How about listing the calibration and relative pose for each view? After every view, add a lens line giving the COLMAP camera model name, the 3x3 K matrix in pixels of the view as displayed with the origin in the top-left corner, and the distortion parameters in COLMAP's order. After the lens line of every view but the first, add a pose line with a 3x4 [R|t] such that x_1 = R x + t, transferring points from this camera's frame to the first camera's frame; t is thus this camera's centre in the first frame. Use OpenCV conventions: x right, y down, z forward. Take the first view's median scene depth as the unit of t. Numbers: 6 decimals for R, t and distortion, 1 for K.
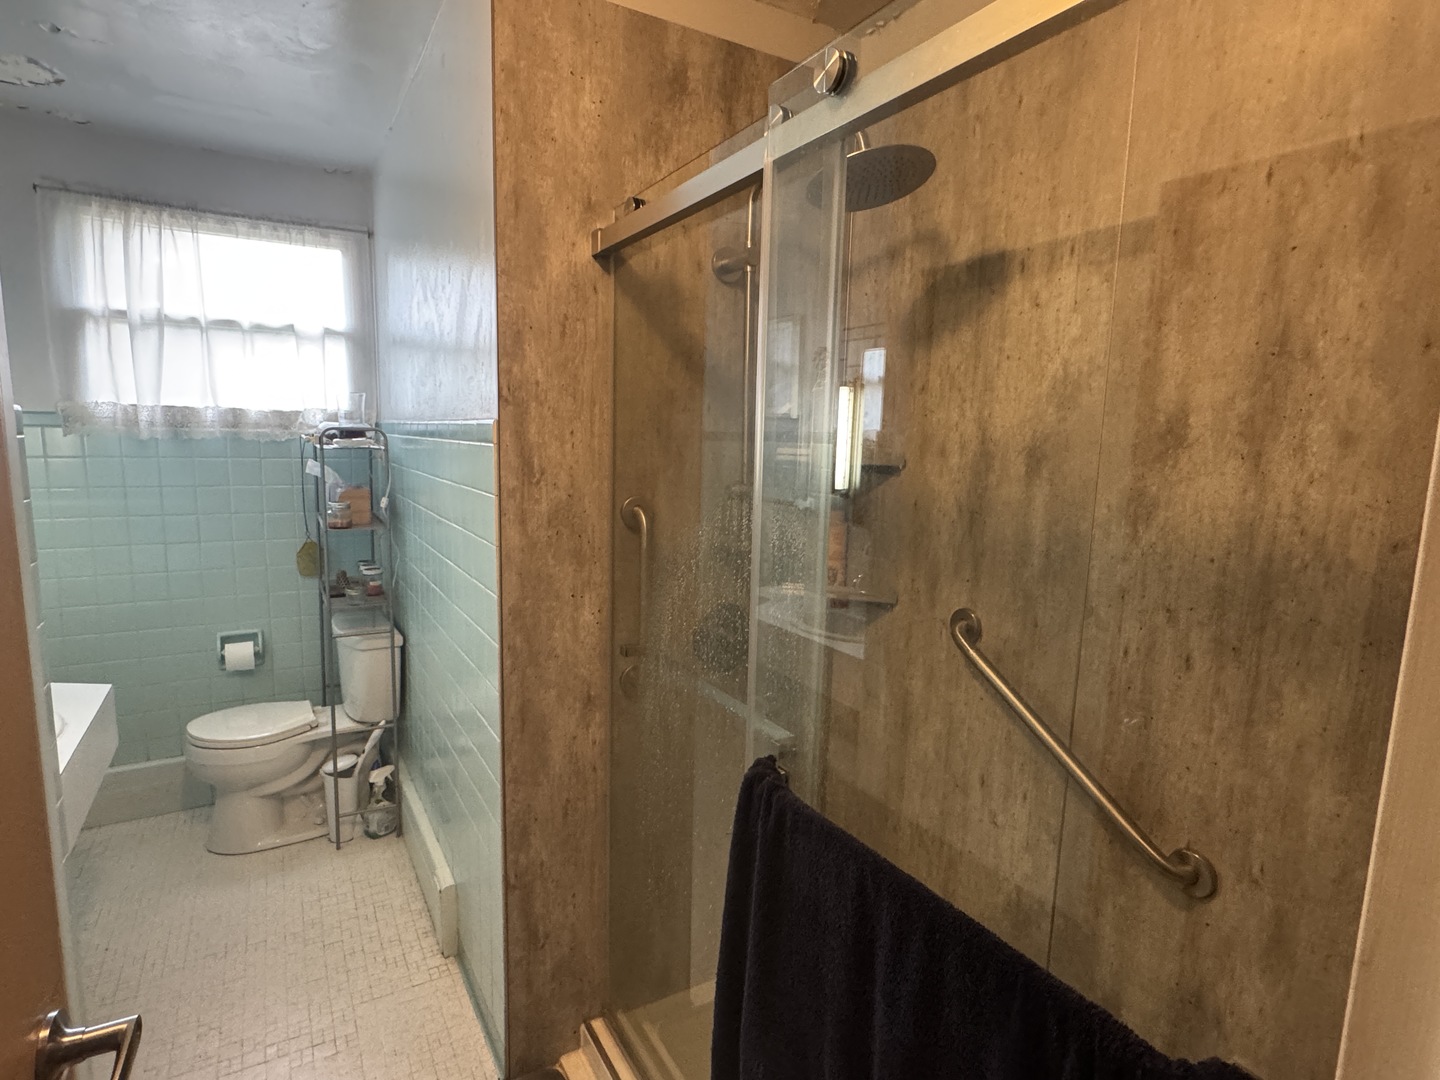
lens RADIAL K [[758.6, 0, 716.2], [0, 758.6, 543.5], [0, 0, 1]] dist [-0.003299, 0.001228]
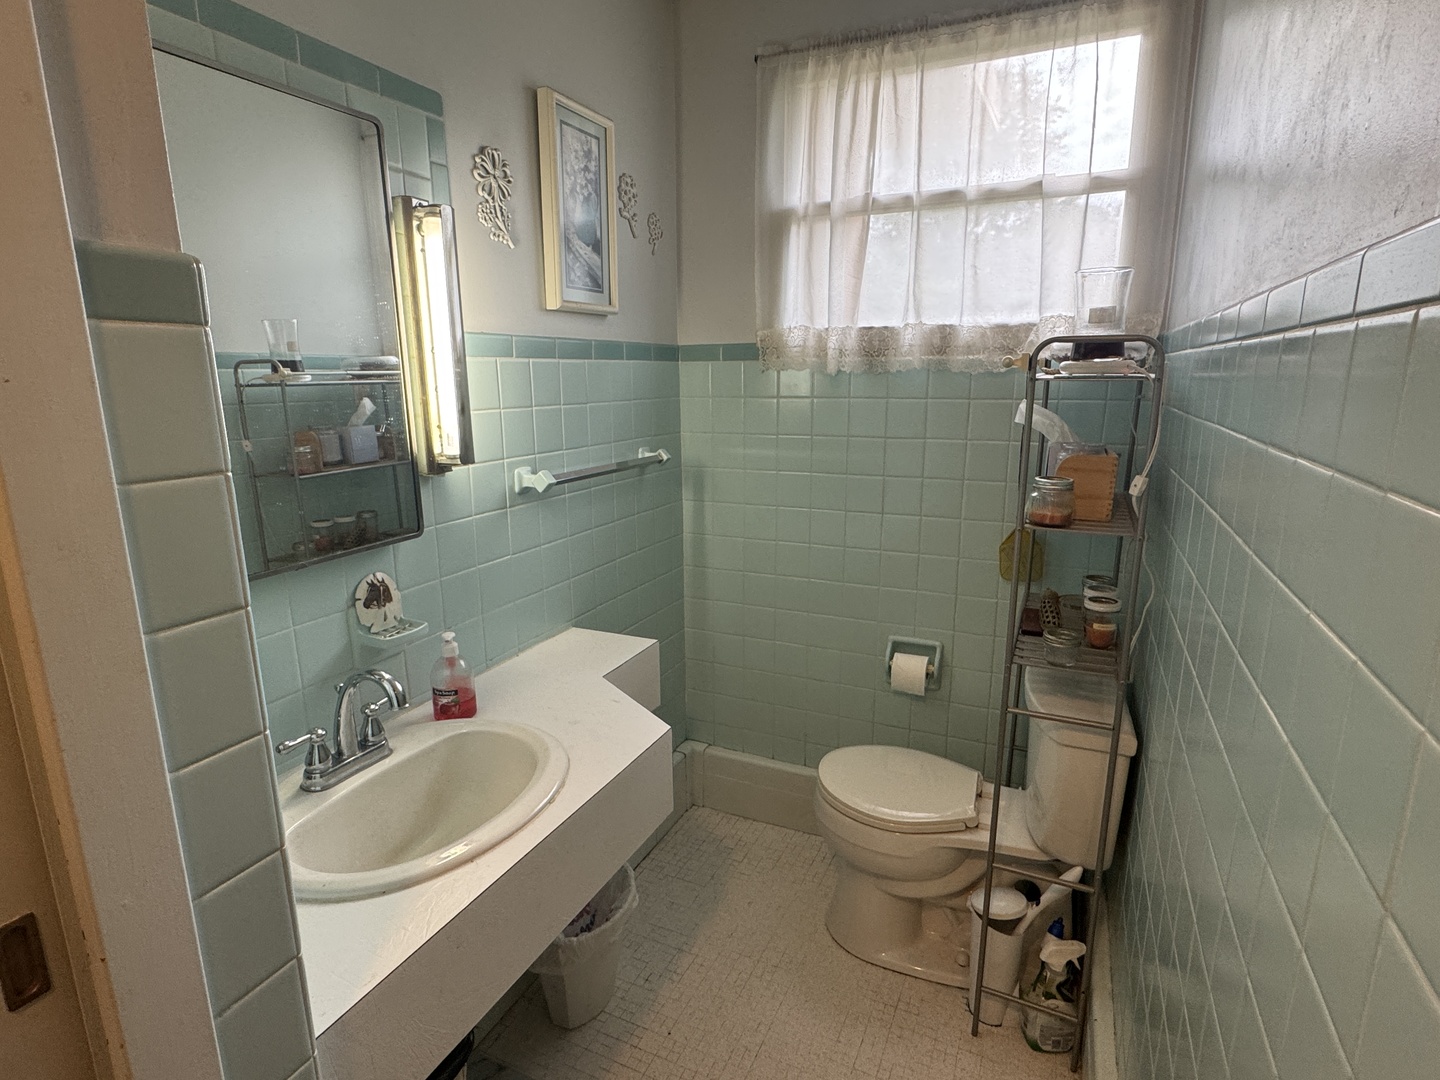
lens RADIAL K [[758.6, 0, 713.2], [0, 758.6, 543.9], [0, 0, 1]] dist [-0.003299, 0.001228]
pose [[0.567489, 0.151989, -0.809231, -0.174181], [-0.093721, 0.988351, 0.119907, -0.047074], [0.818030, 0.007796, 0.575123, 0.452227]]
